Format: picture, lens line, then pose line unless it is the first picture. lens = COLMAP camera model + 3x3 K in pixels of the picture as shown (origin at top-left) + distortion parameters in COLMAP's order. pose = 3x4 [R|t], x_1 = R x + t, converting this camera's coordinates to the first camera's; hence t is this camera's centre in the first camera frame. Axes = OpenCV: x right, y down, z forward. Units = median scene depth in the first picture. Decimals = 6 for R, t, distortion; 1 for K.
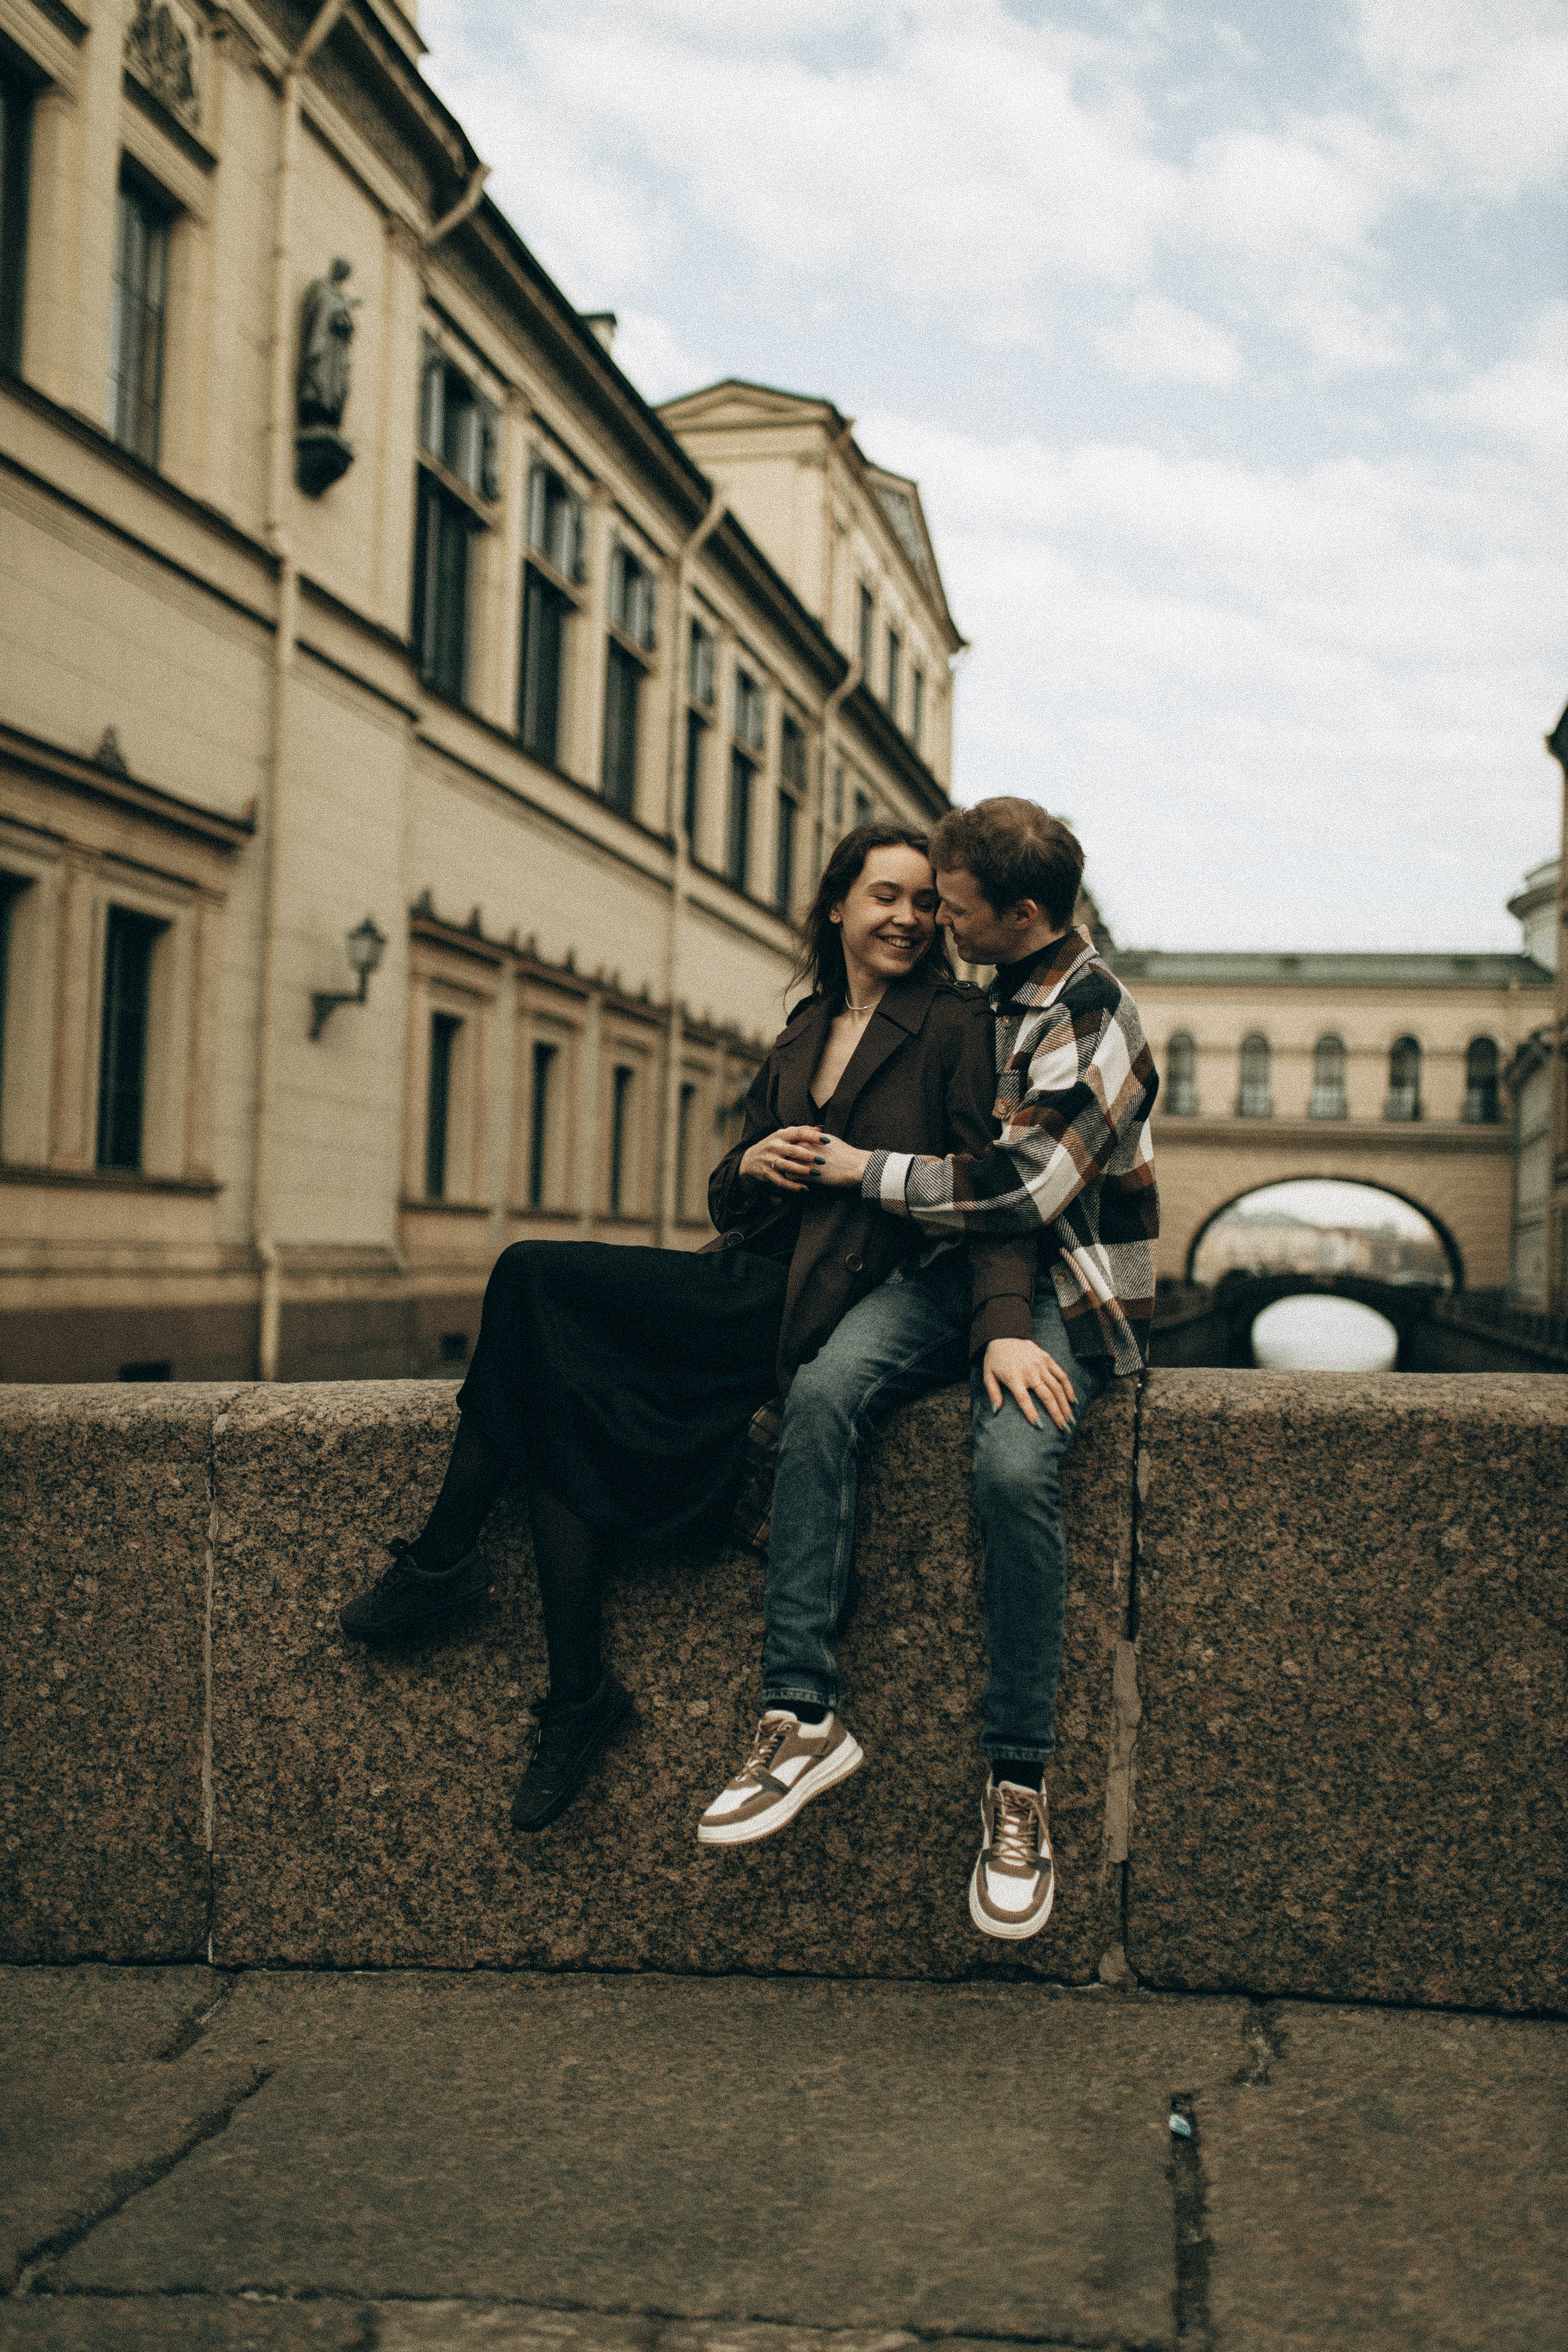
lens RADIAL K [[2224.4, 0, 784.0], [0, 2224.4, 1176.0], [0, 0, 1]] dist [0.006163, -0.002339]
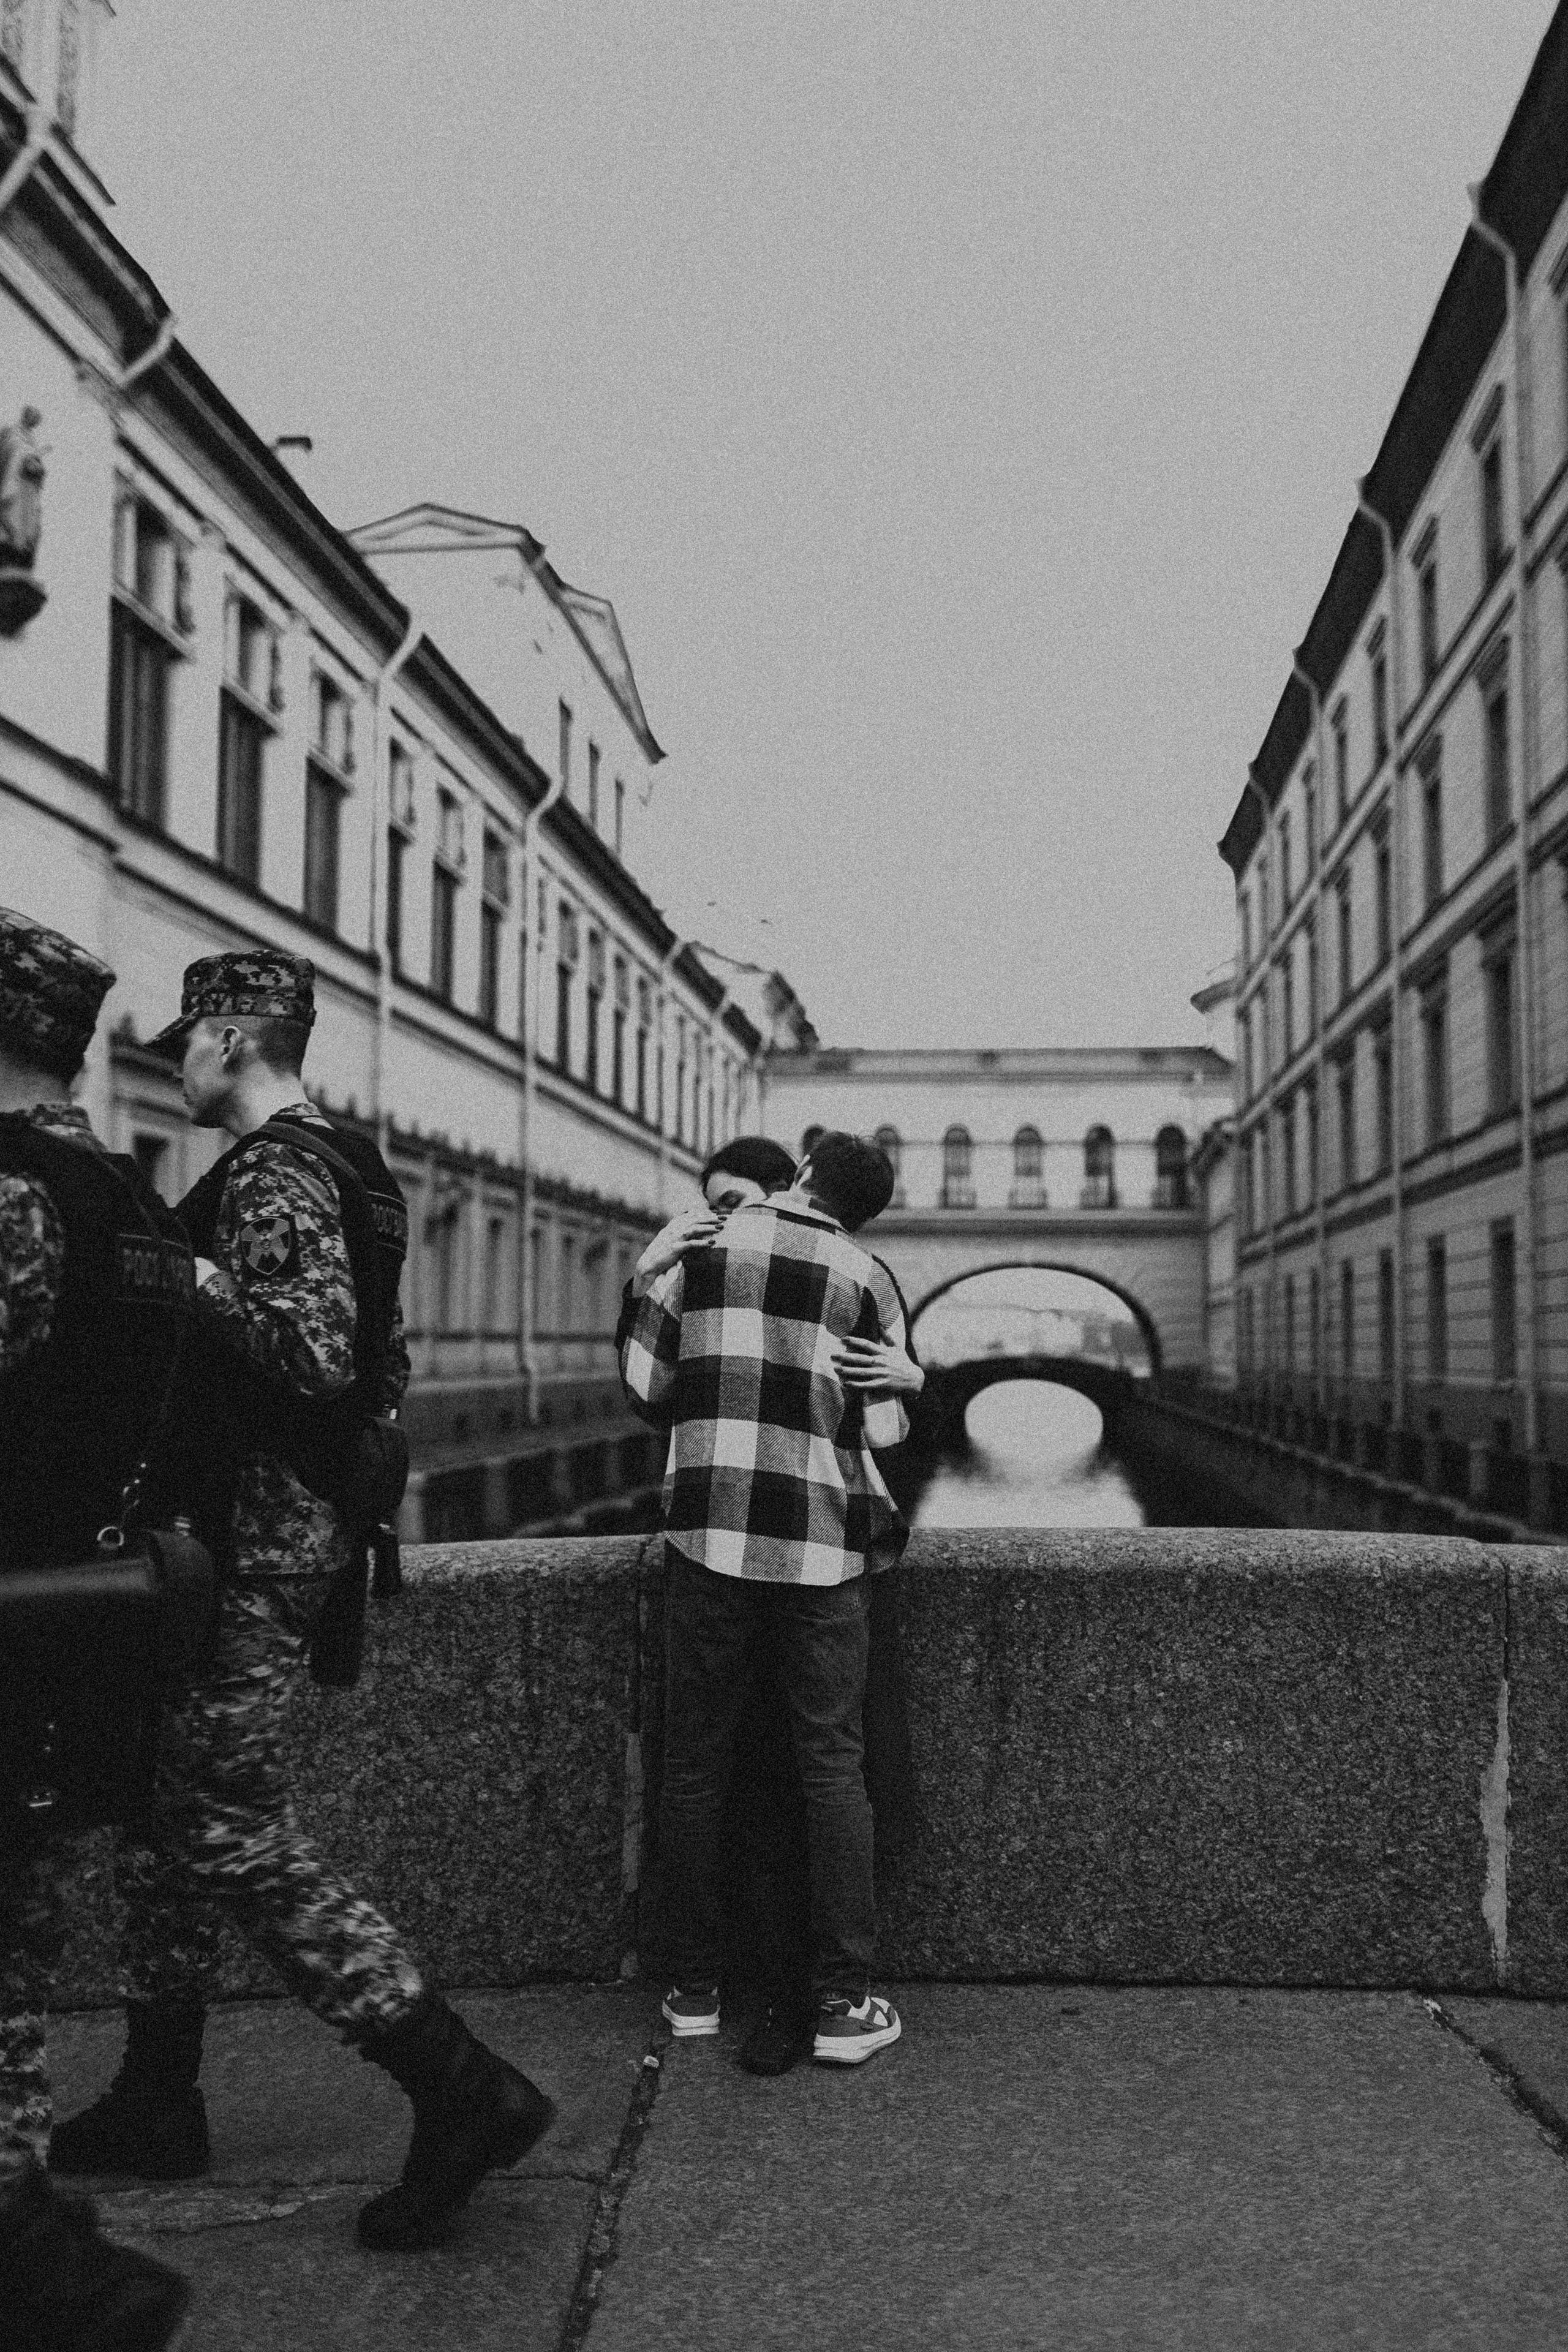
lens RADIAL K [[2224.4, 0, 784.0], [0, 2224.4, 1176.0], [0, 0, 1]] dist [0.006163, -0.002339]
pose [[0.991814, -0.021331, 0.125899, 0.006973], [0.026559, 0.998847, -0.039988, -0.007658], [-0.124901, 0.043005, 0.991237, -0.038407]]
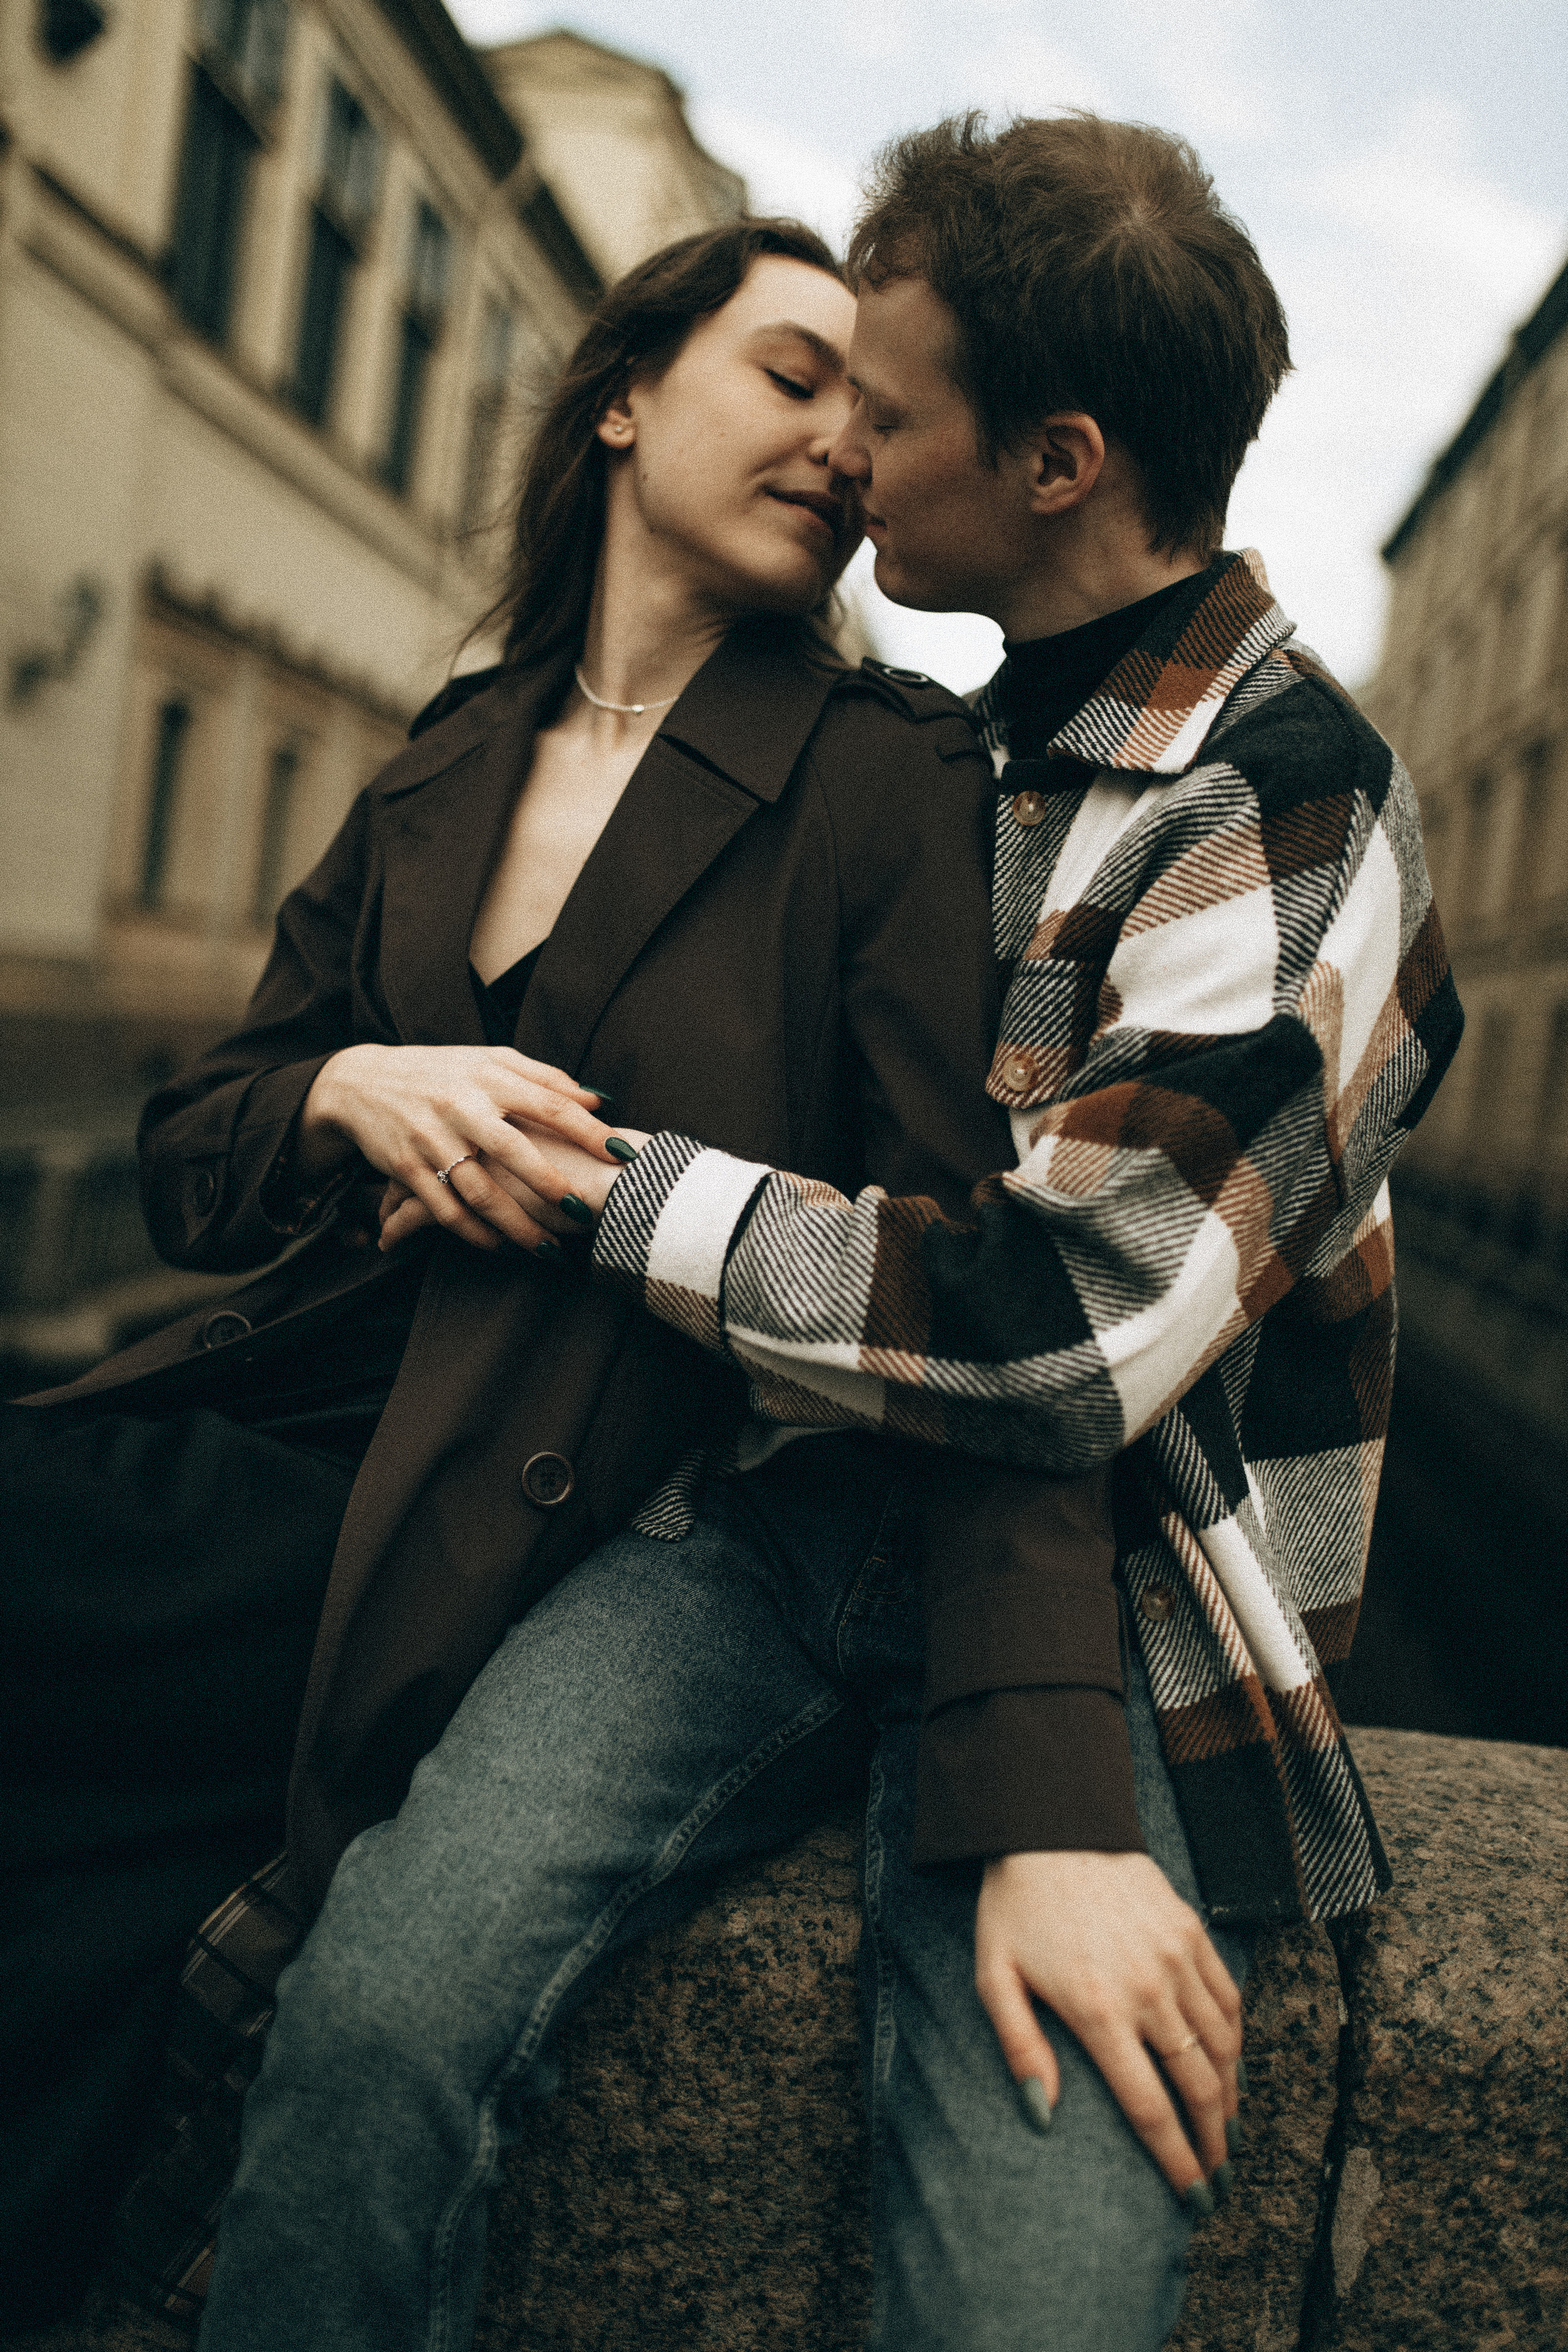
lens RADIAL K [[2085.2, 0, 788.8], [0, 2085.2, 1274.8], [0, 0, 1]] dist [0.370608, -0.714426]
pose [[0.989081, 0.081695, 0.122659, 0.002322], [-0.100432, 0.982748, 0.155306, -0.004293], [-0.107855, -0.165929, 0.980222, 0.063747]]
